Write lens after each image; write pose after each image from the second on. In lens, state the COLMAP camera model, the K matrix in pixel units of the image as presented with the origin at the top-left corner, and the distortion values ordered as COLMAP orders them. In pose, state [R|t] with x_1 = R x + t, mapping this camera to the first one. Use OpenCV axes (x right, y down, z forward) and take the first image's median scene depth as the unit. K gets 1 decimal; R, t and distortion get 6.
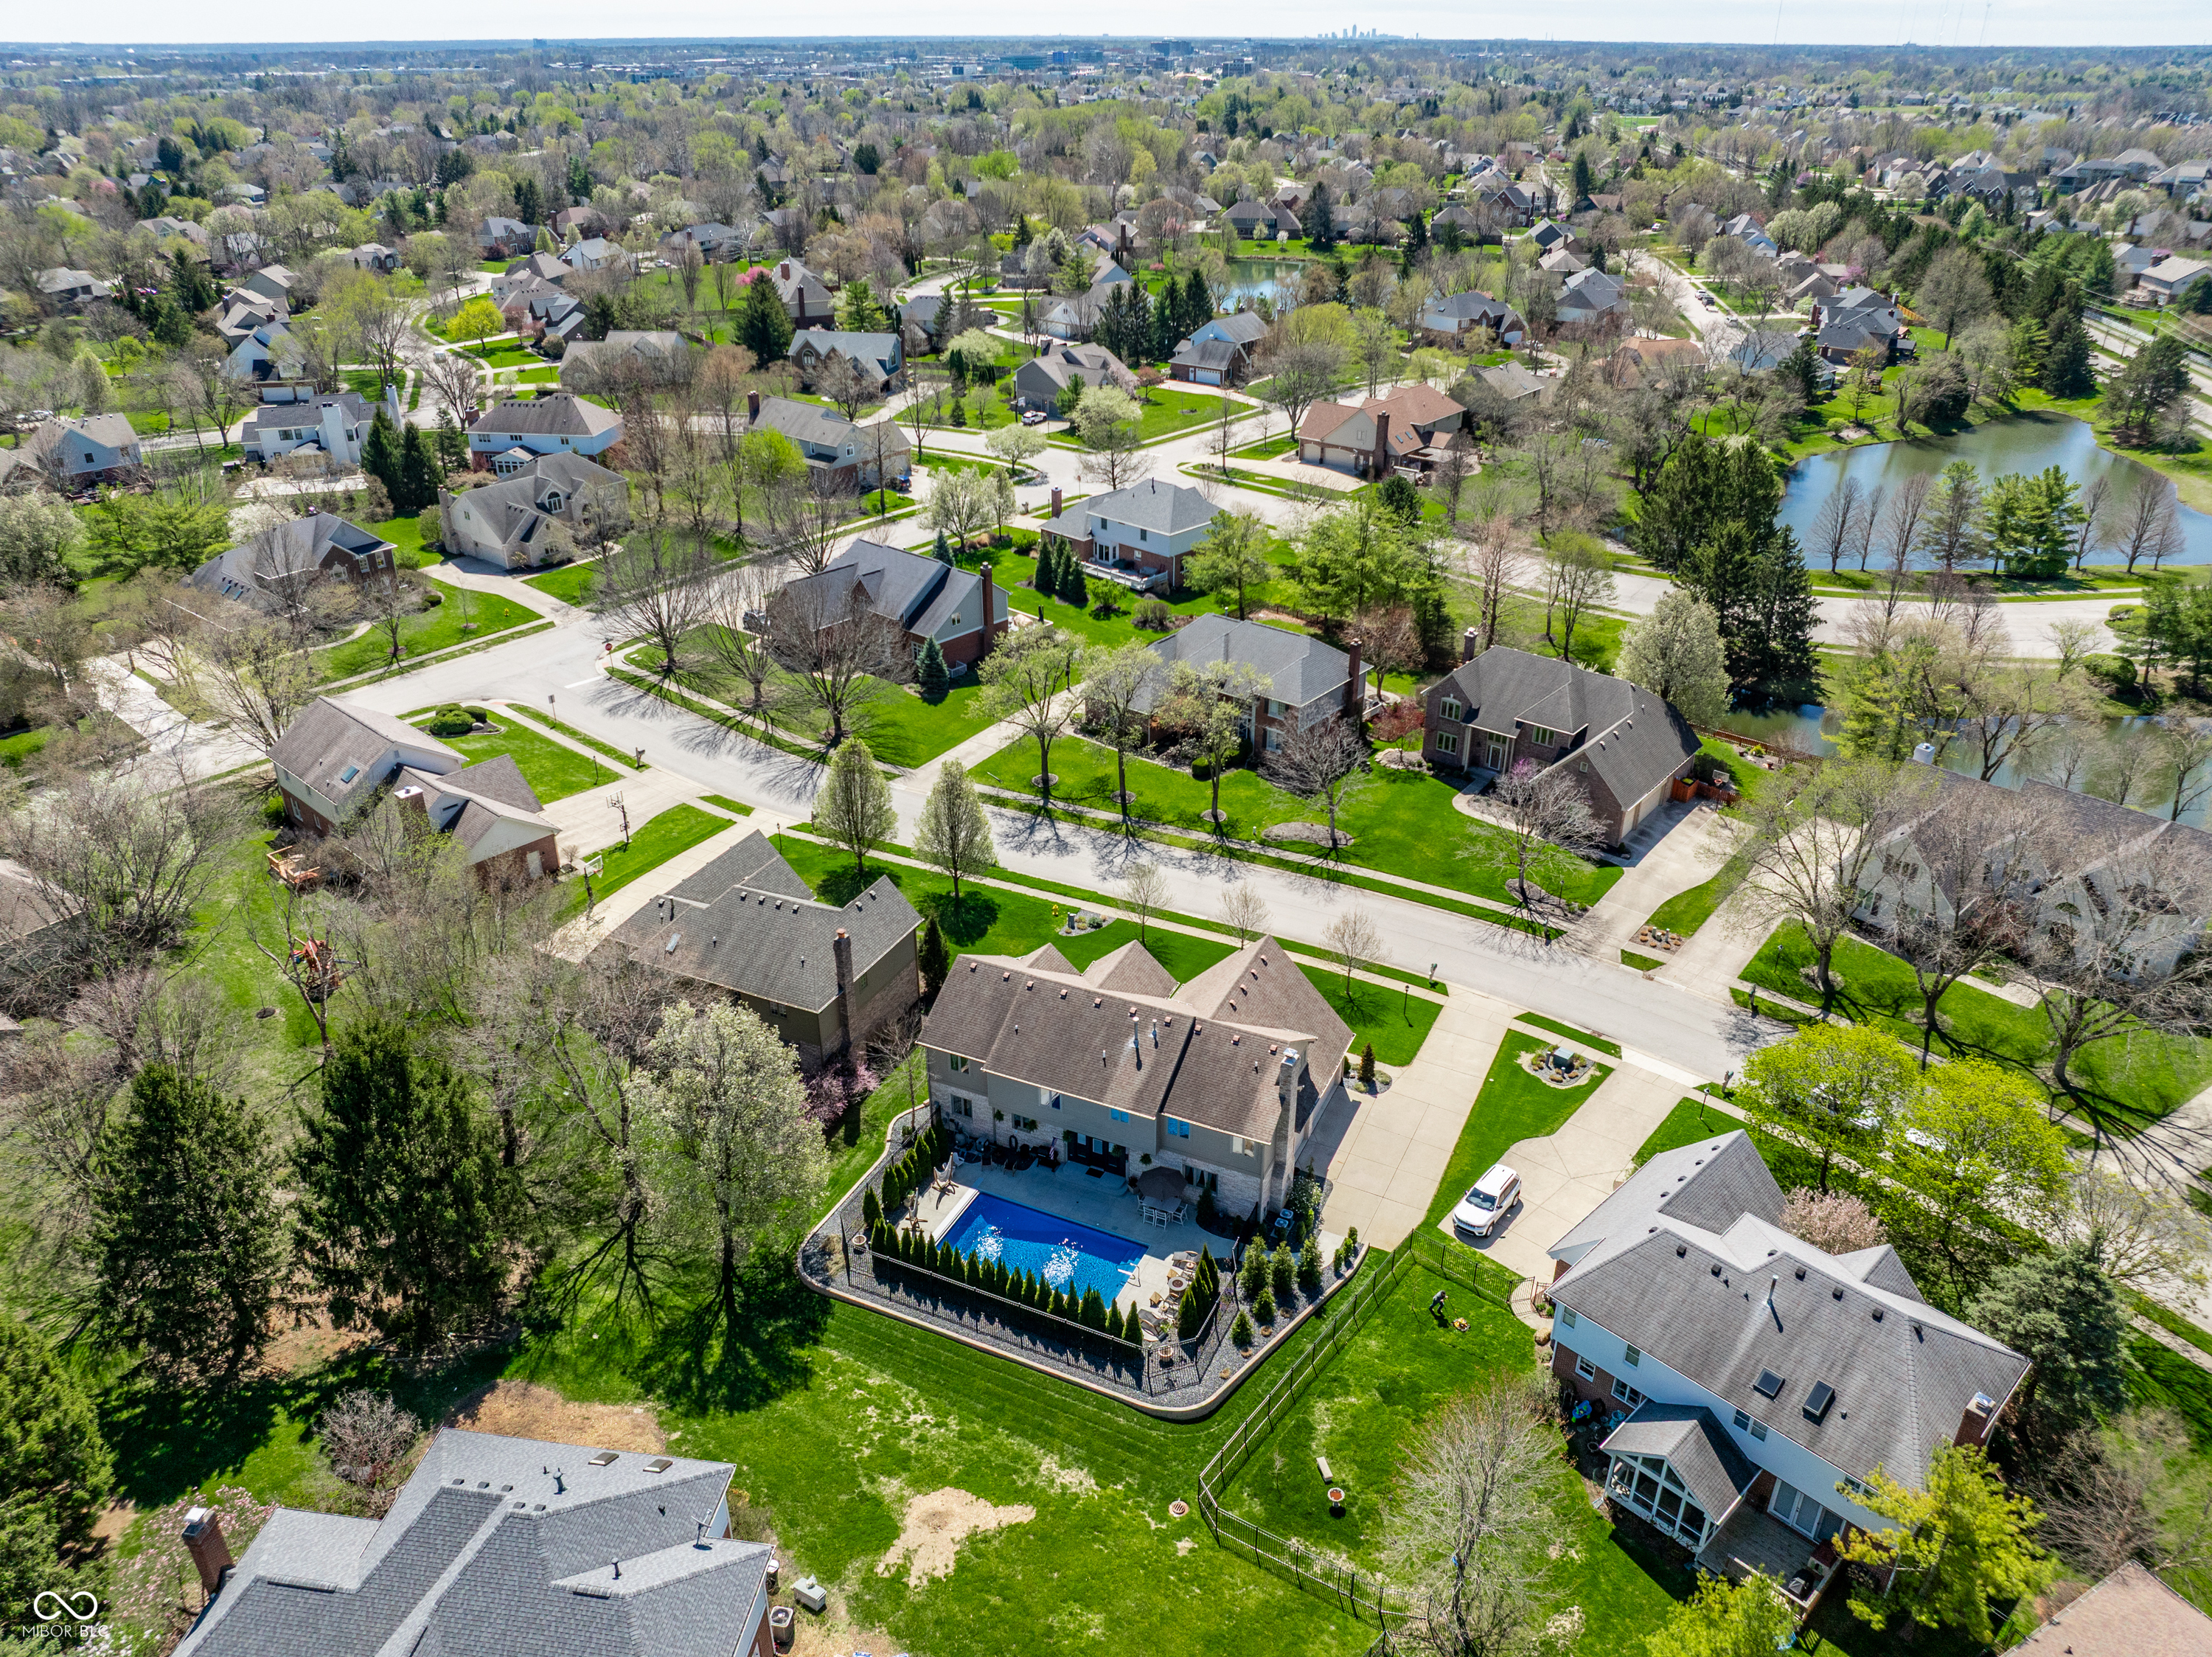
lens RADIAL K [[1556.8, 0, 1106.0], [0, 1556.8, 828.5], [0, 0, 1]] dist [-0.032378, -0.008216]
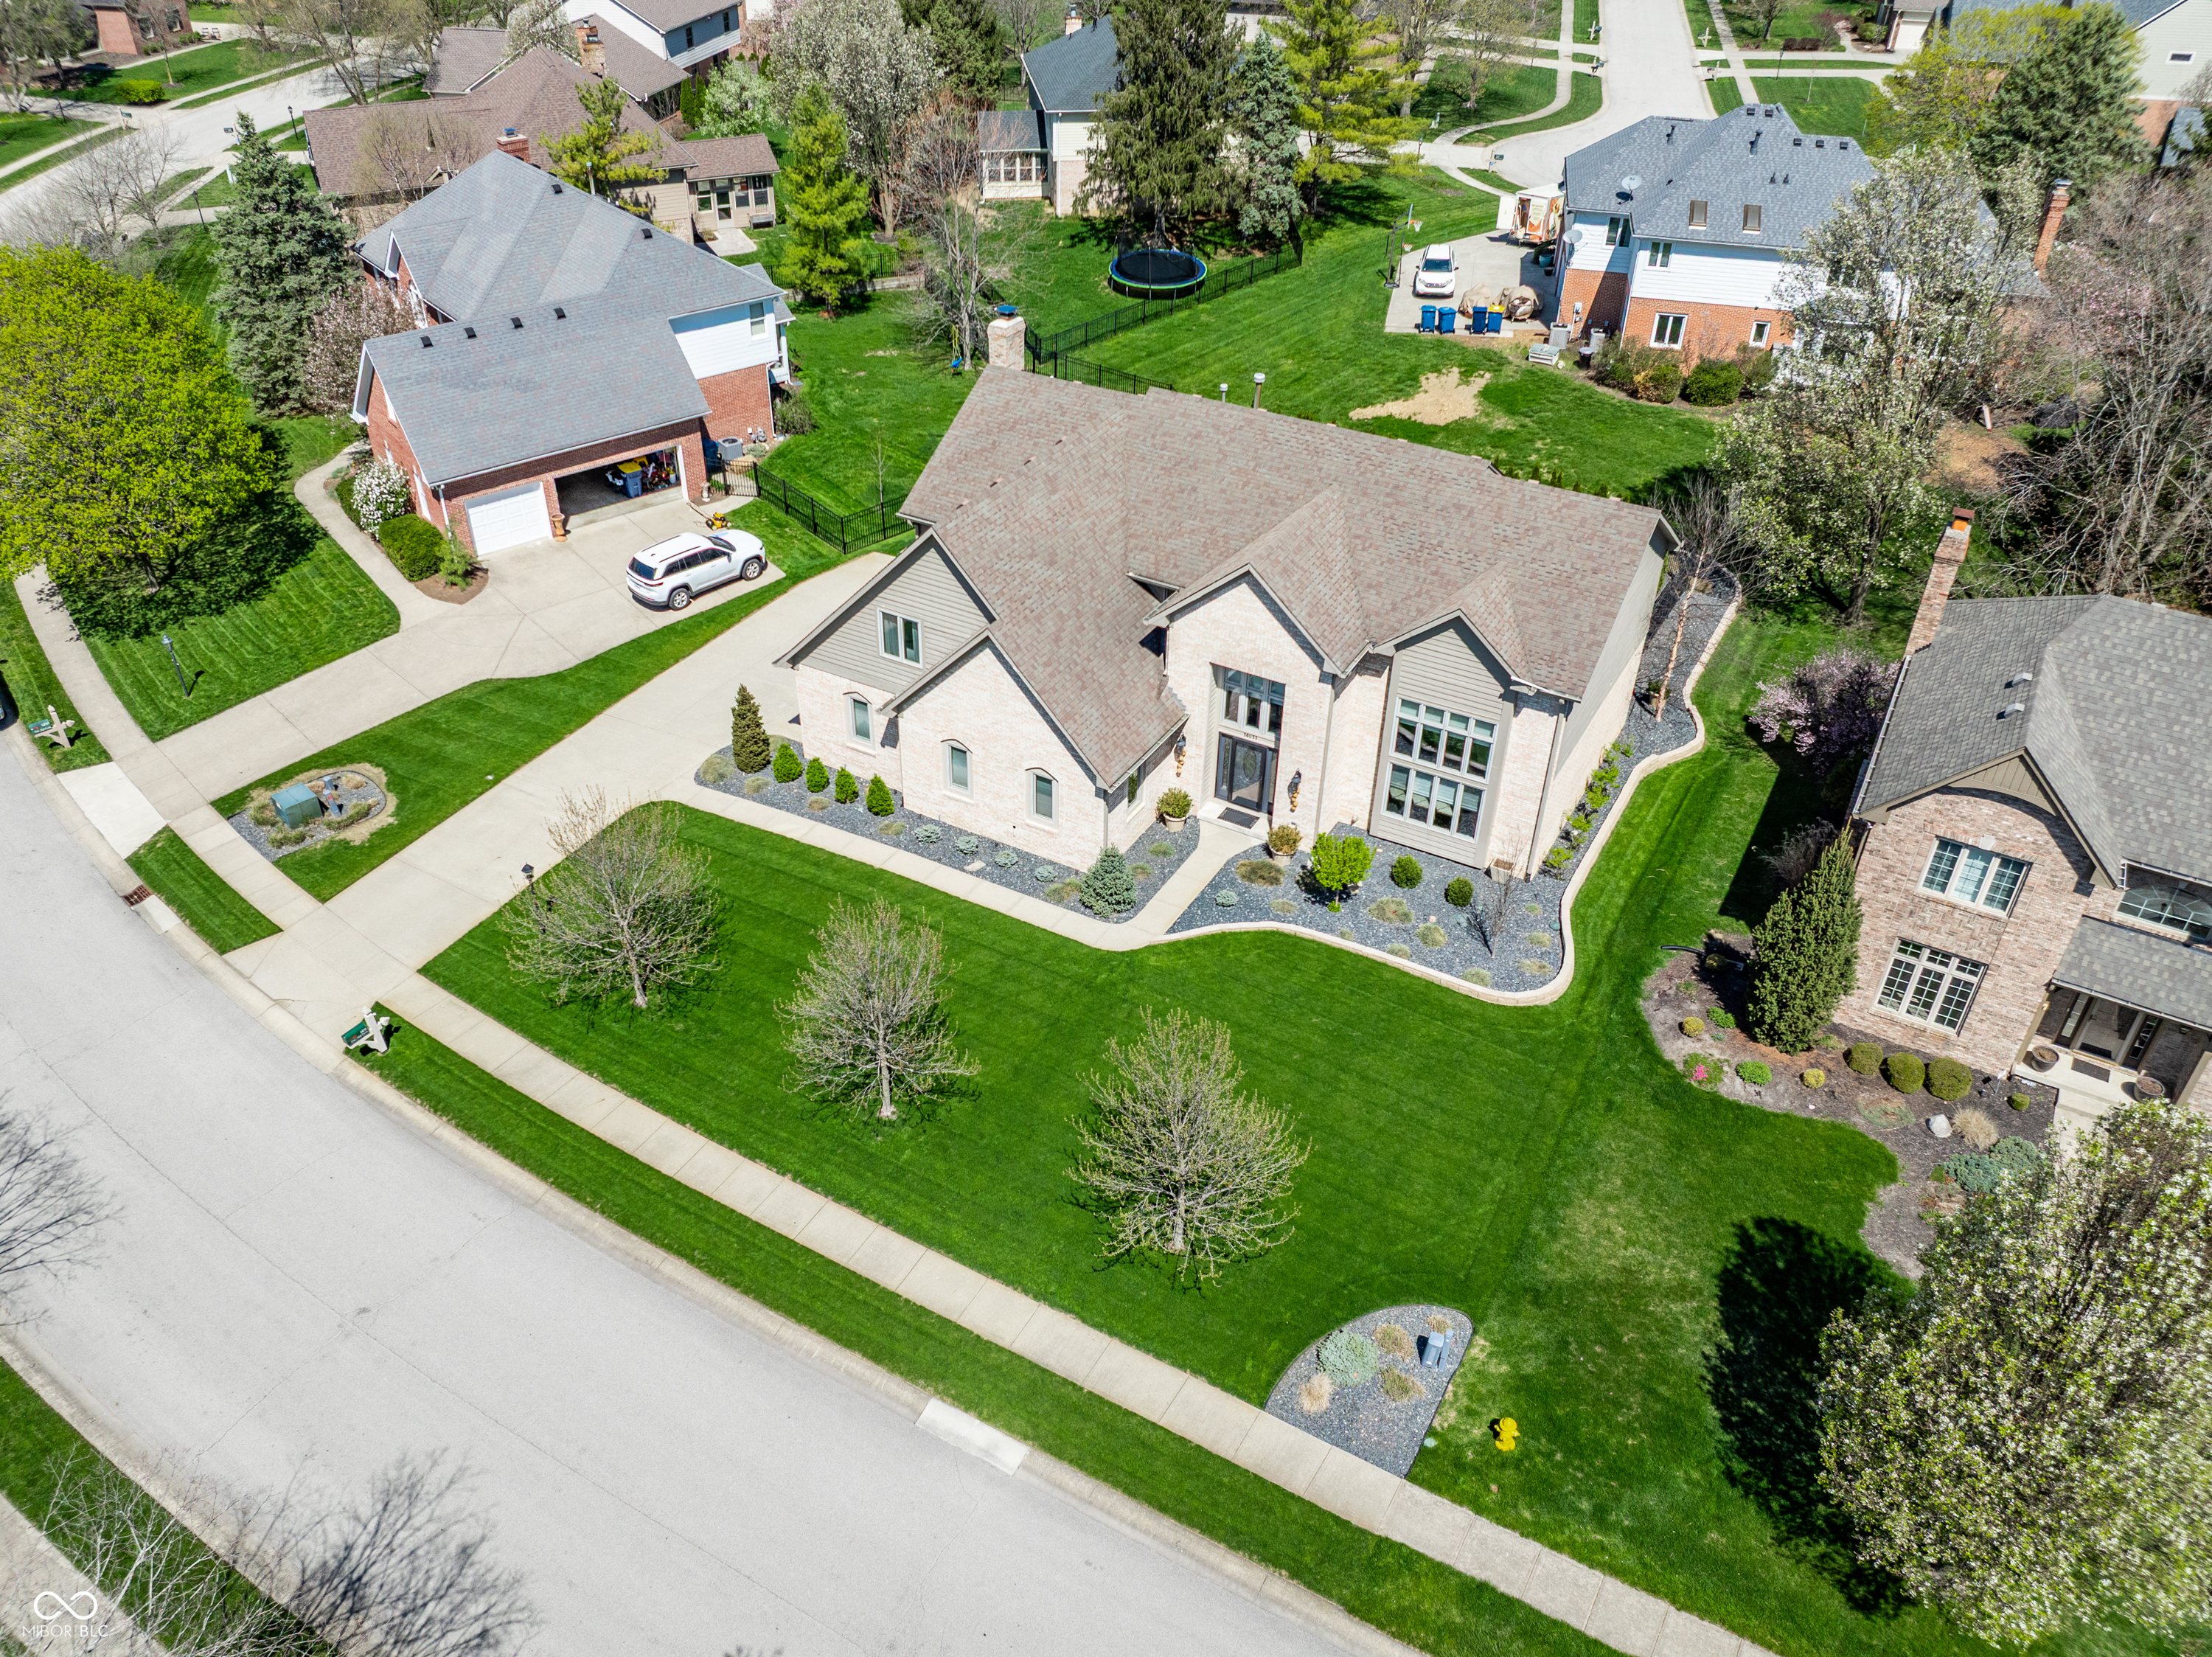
lens RADIAL K [[1670.6, 0, 1063.3], [0, 1670.6, 839.1], [0, 0, 1]] dist [-0.036994, -0.007616]
pose [[-0.995469, -0.058893, 0.074657, 0.031203], [0.039876, 0.454202, 0.890006, -0.296606], [-0.086324, 0.888950, -0.449796, 1.288150]]
